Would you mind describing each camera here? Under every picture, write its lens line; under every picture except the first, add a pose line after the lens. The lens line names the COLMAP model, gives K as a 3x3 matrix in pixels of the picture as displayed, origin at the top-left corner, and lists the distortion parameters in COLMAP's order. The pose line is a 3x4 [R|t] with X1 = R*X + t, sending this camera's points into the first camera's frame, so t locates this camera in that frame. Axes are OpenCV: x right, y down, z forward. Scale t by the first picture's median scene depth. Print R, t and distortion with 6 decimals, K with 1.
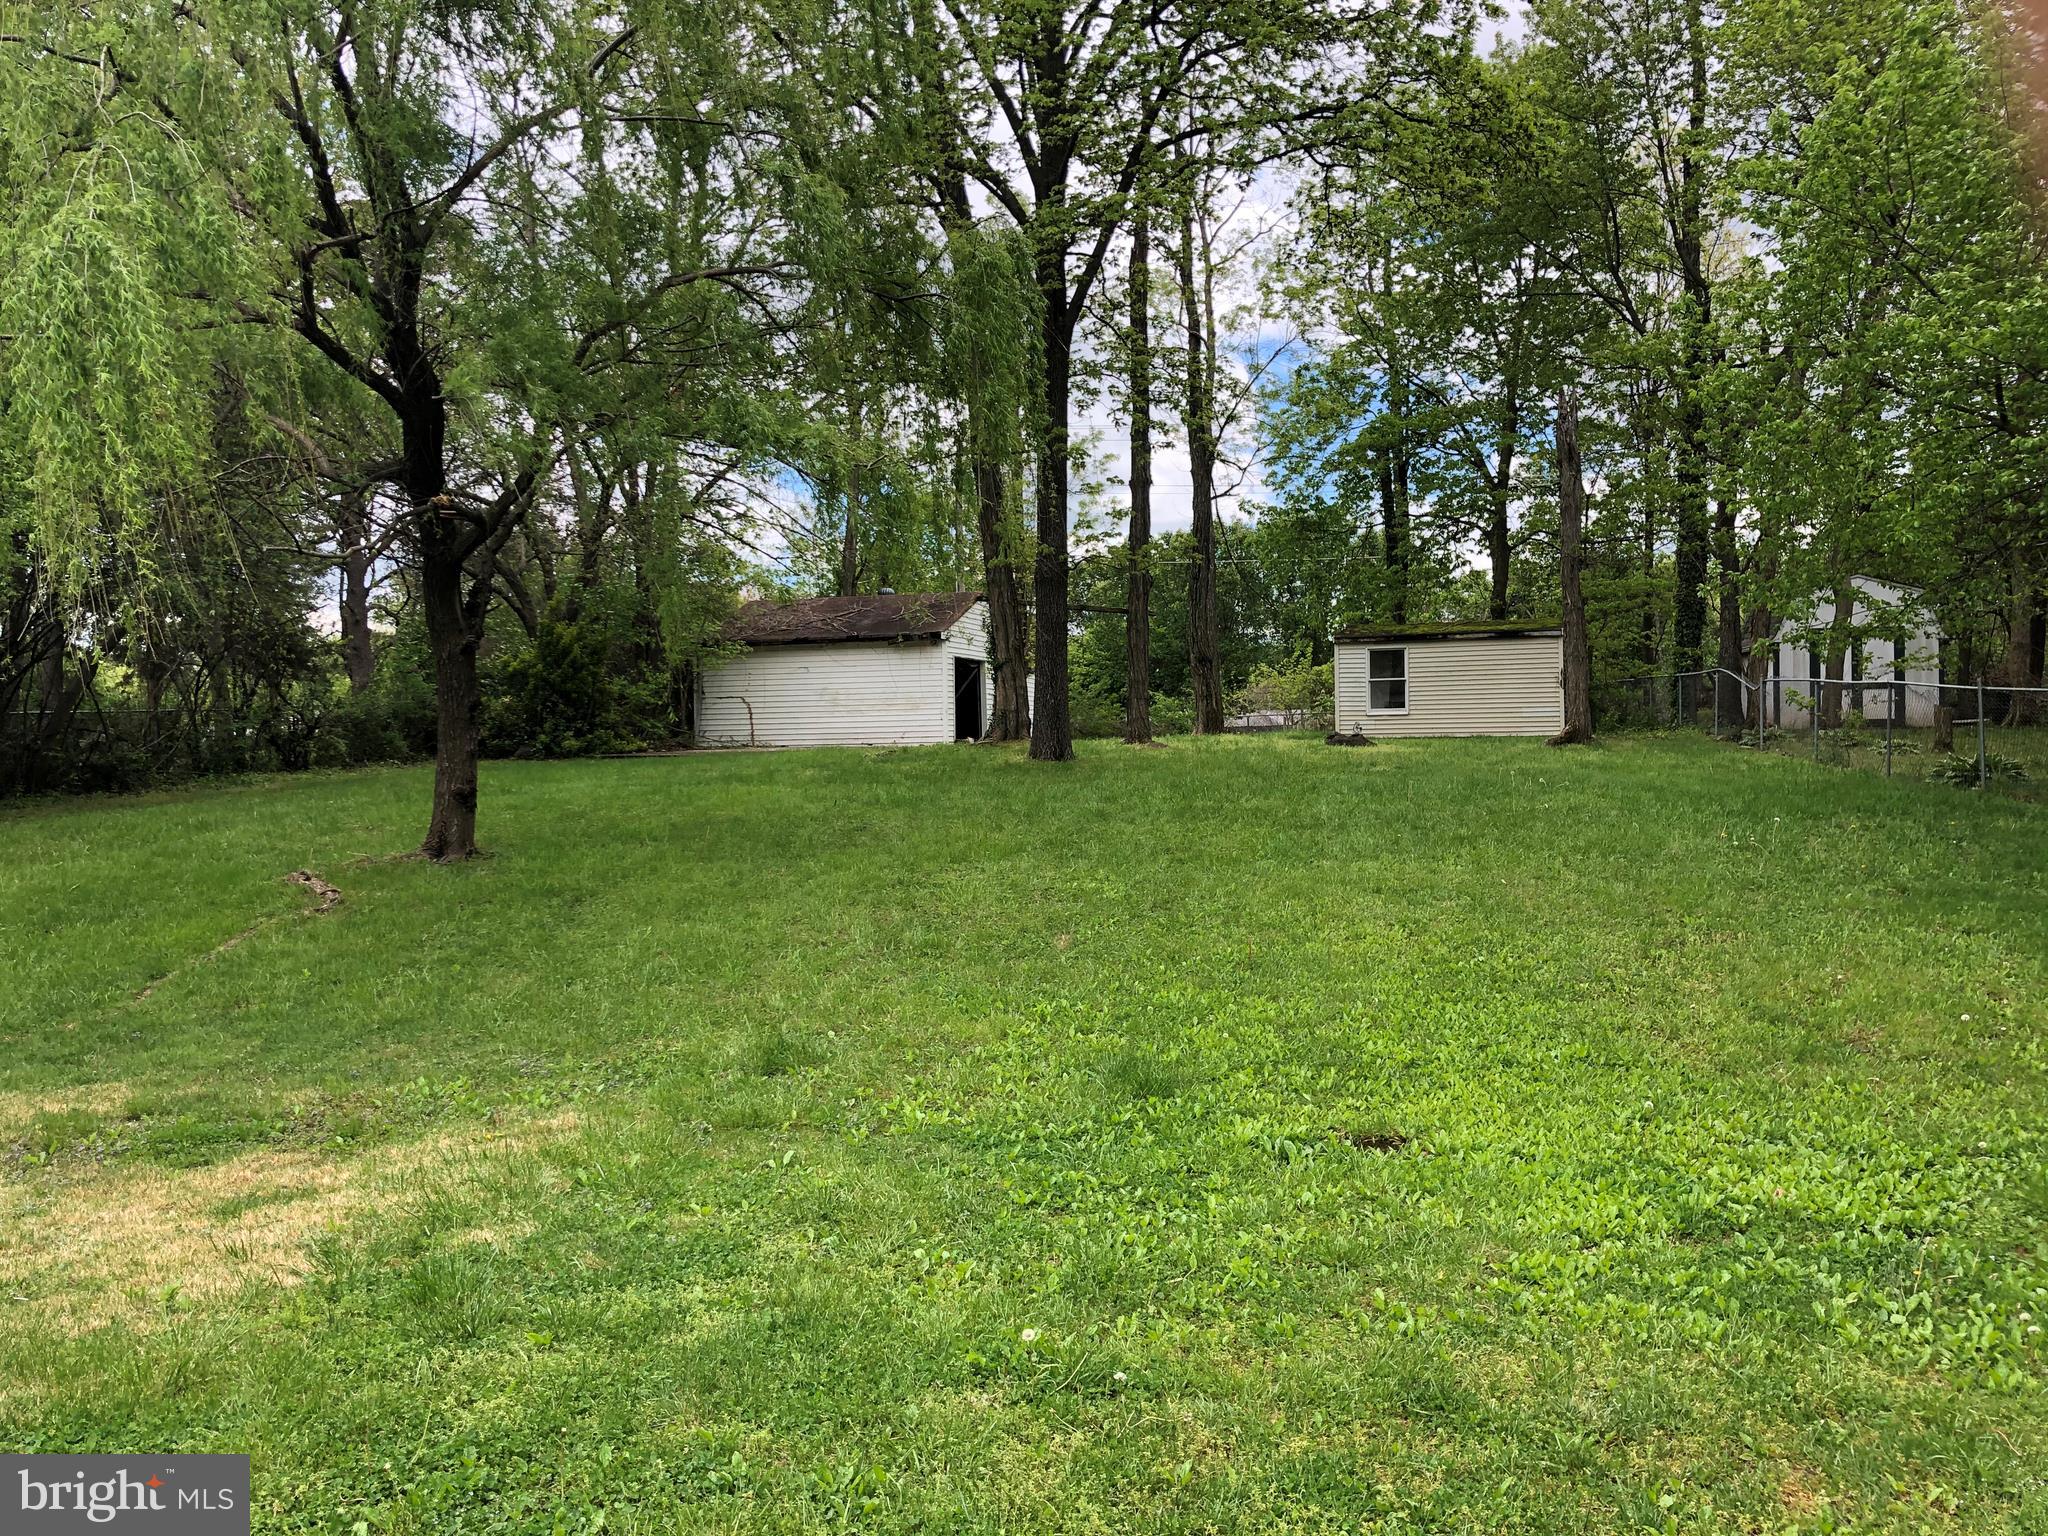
lens RADIAL K [[1677.2, 0, 1027.1], [0, 1677.2, 766.2], [0, 0, 1]] dist [0.075587, -0.116842]
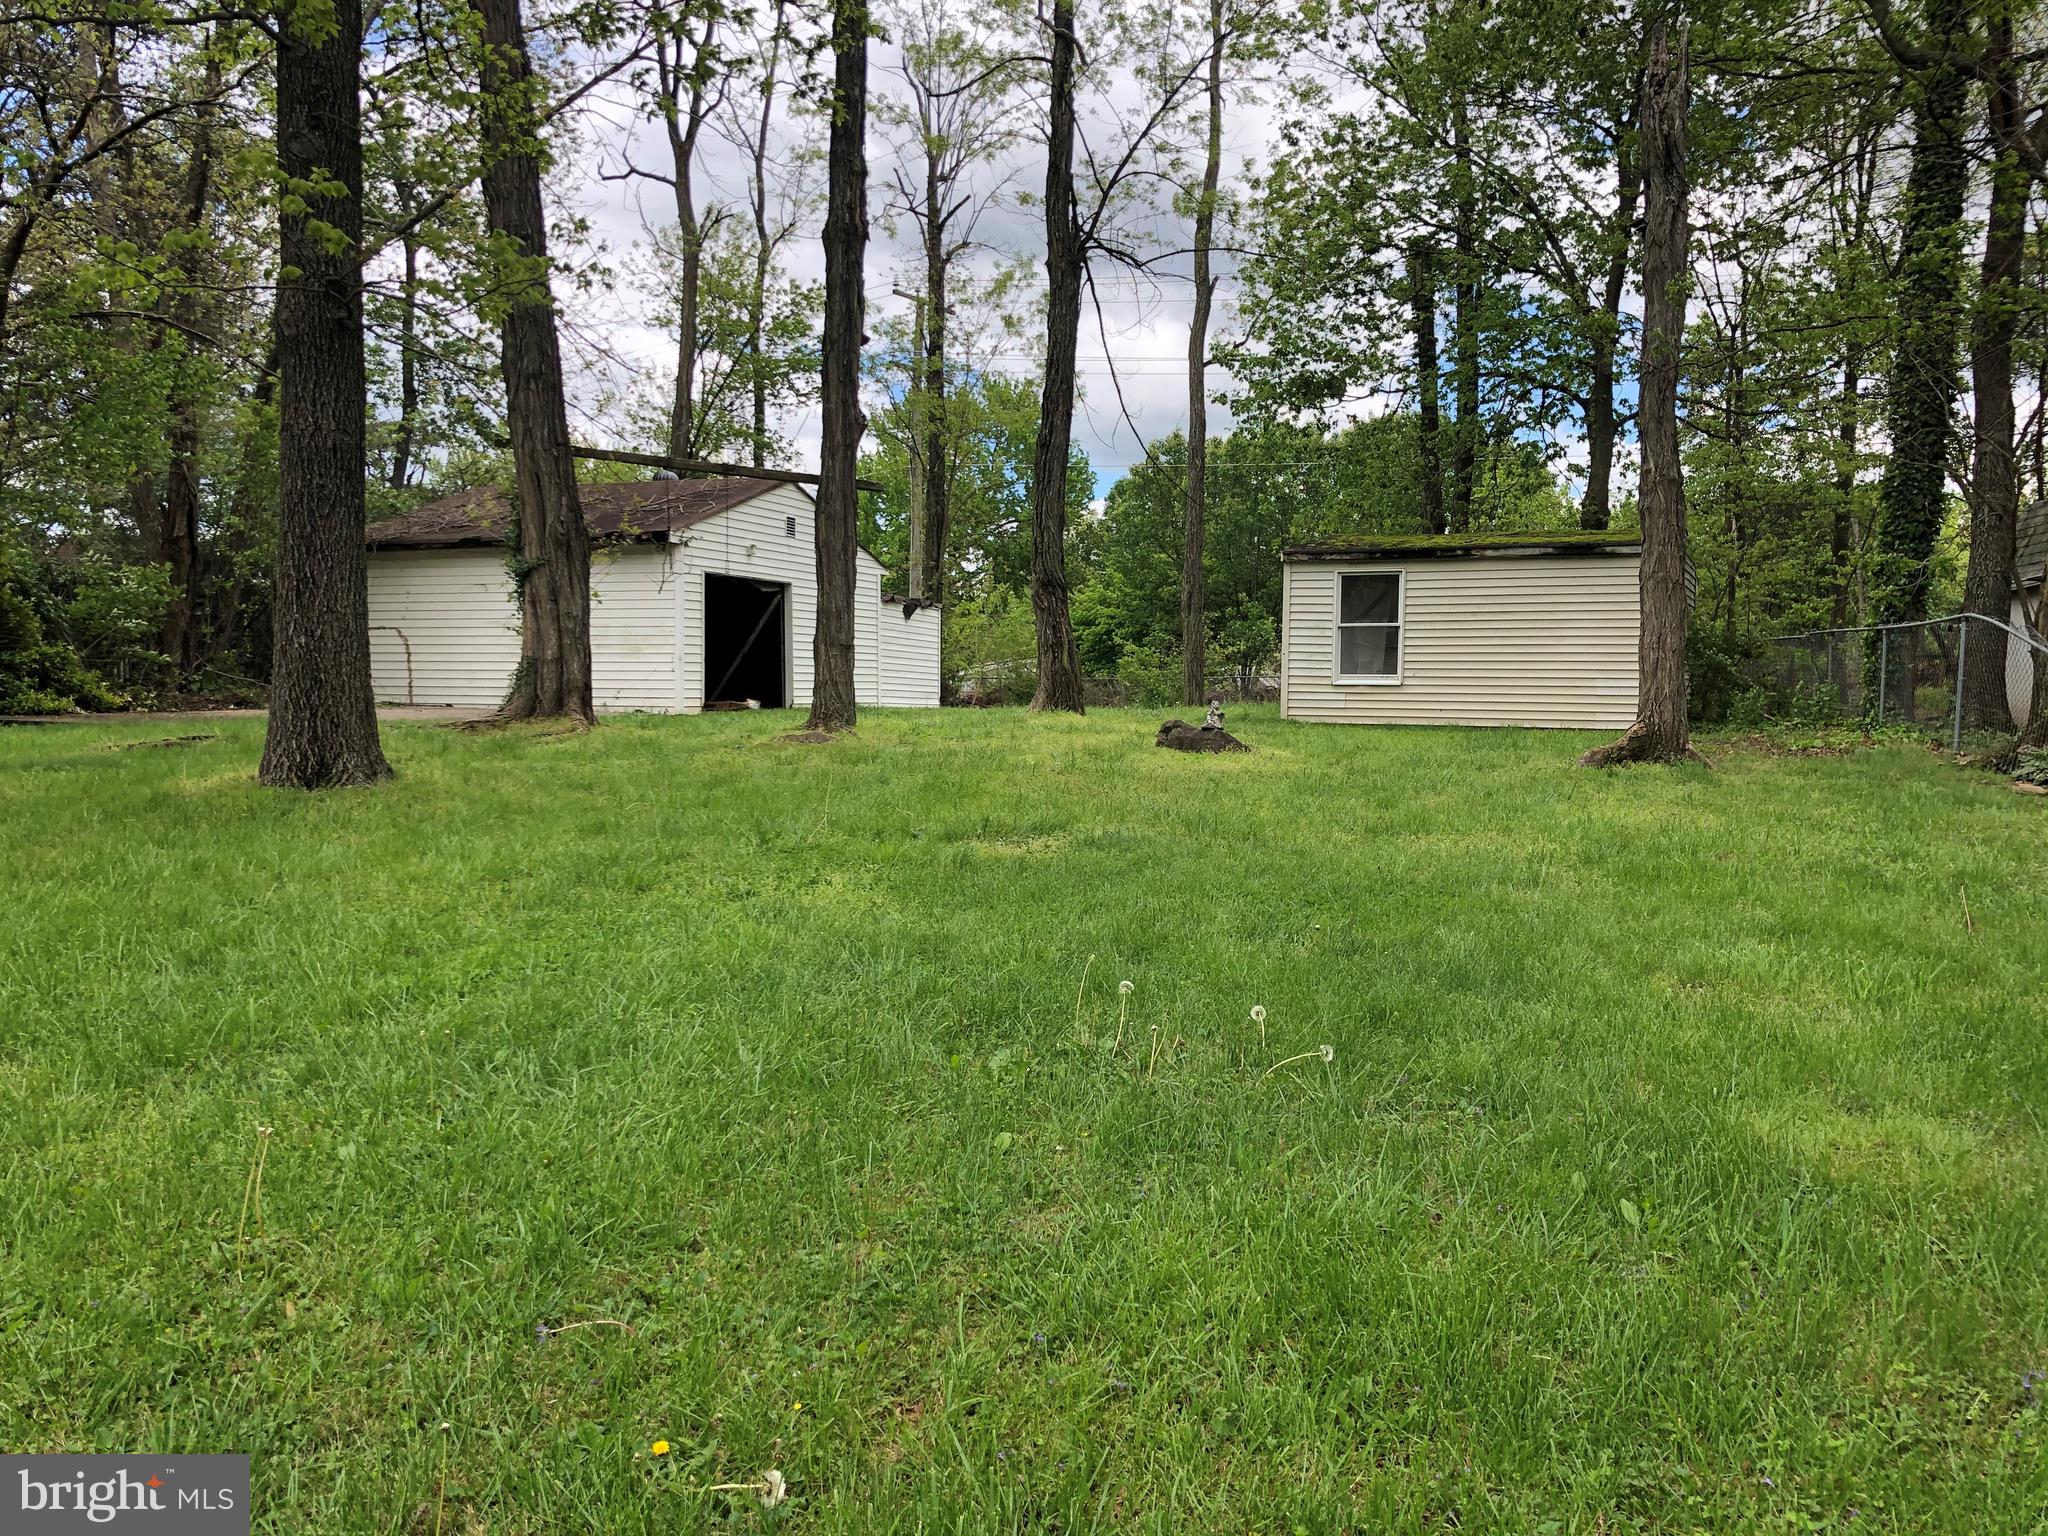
lens RADIAL K [[1677.2, 0, 1027.1], [0, 1677.2, 766.2], [0, 0, 1]] dist [0.075587, -0.116842]
pose [[0.994074, 0.033933, -0.103272, 0.156897], [-0.030706, 0.998994, 0.032677, -0.017342], [0.104277, -0.029312, 0.994116, 0.396492]]
